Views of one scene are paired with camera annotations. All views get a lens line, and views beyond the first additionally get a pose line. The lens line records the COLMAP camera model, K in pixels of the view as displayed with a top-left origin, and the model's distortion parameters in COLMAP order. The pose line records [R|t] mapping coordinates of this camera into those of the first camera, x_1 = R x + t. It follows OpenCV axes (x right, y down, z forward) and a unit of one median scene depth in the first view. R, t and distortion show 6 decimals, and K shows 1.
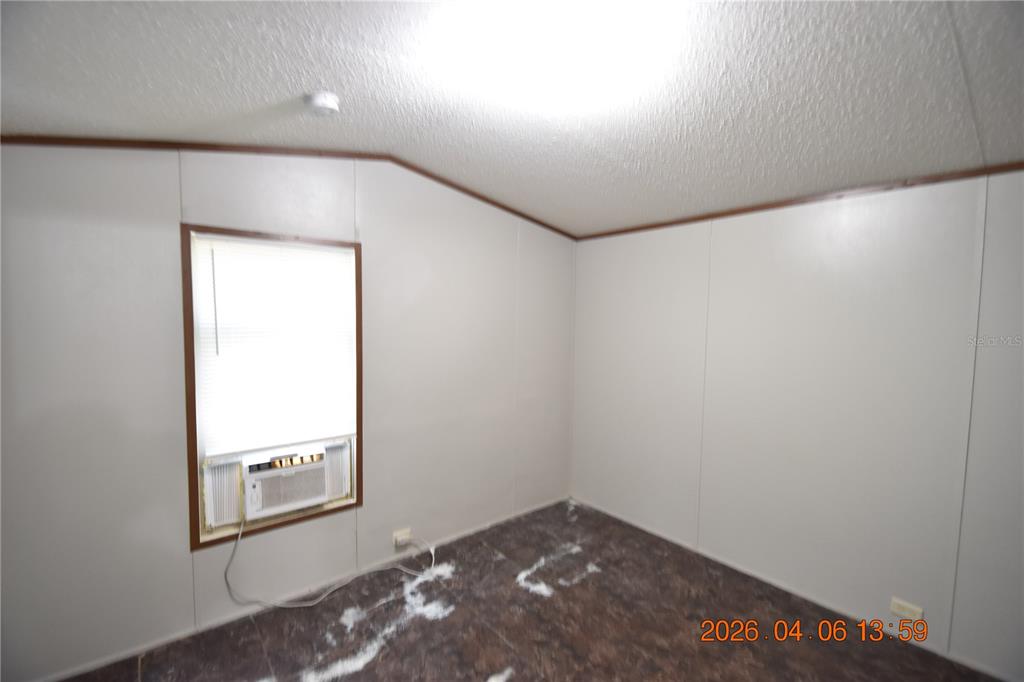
lens RADIAL K [[447.8, 0, 507.7], [0, 447.8, 349.6], [0, 0, 1]] dist [-0.004281, -0.007838]
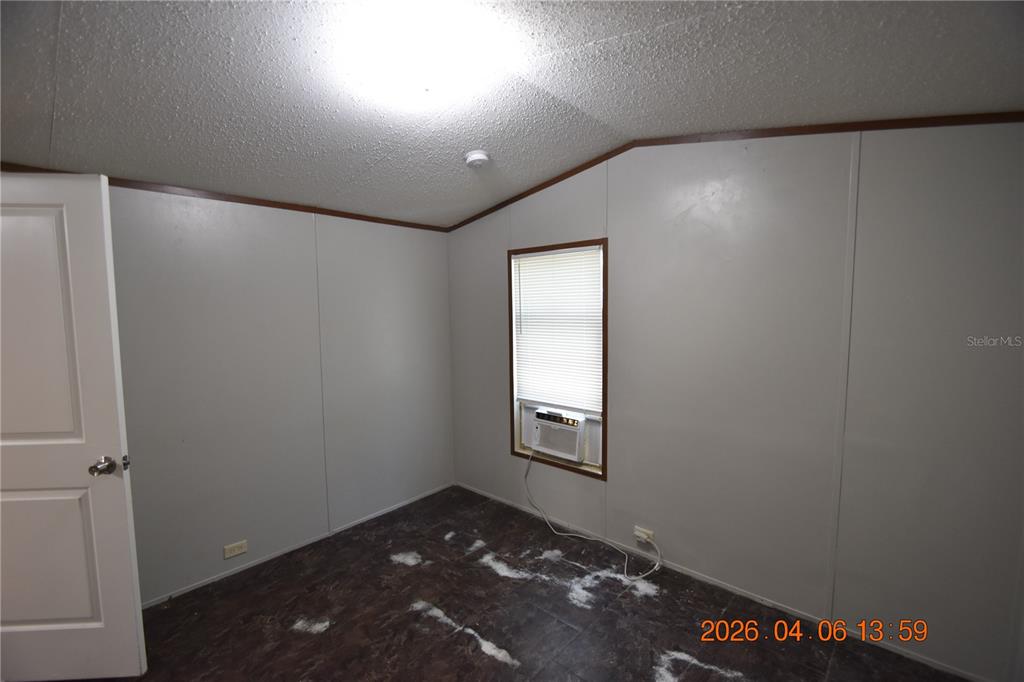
lens RADIAL K [[447.8, 0, 507.3], [0, 447.8, 348.6], [0, 0, 1]] dist [-0.004281, -0.007838]
pose [[0.138578, 0.091141, -0.986149, 0.747106], [-0.051788, 0.995061, 0.084688, -0.056238], [0.988997, 0.039335, 0.142613, 0.648388]]
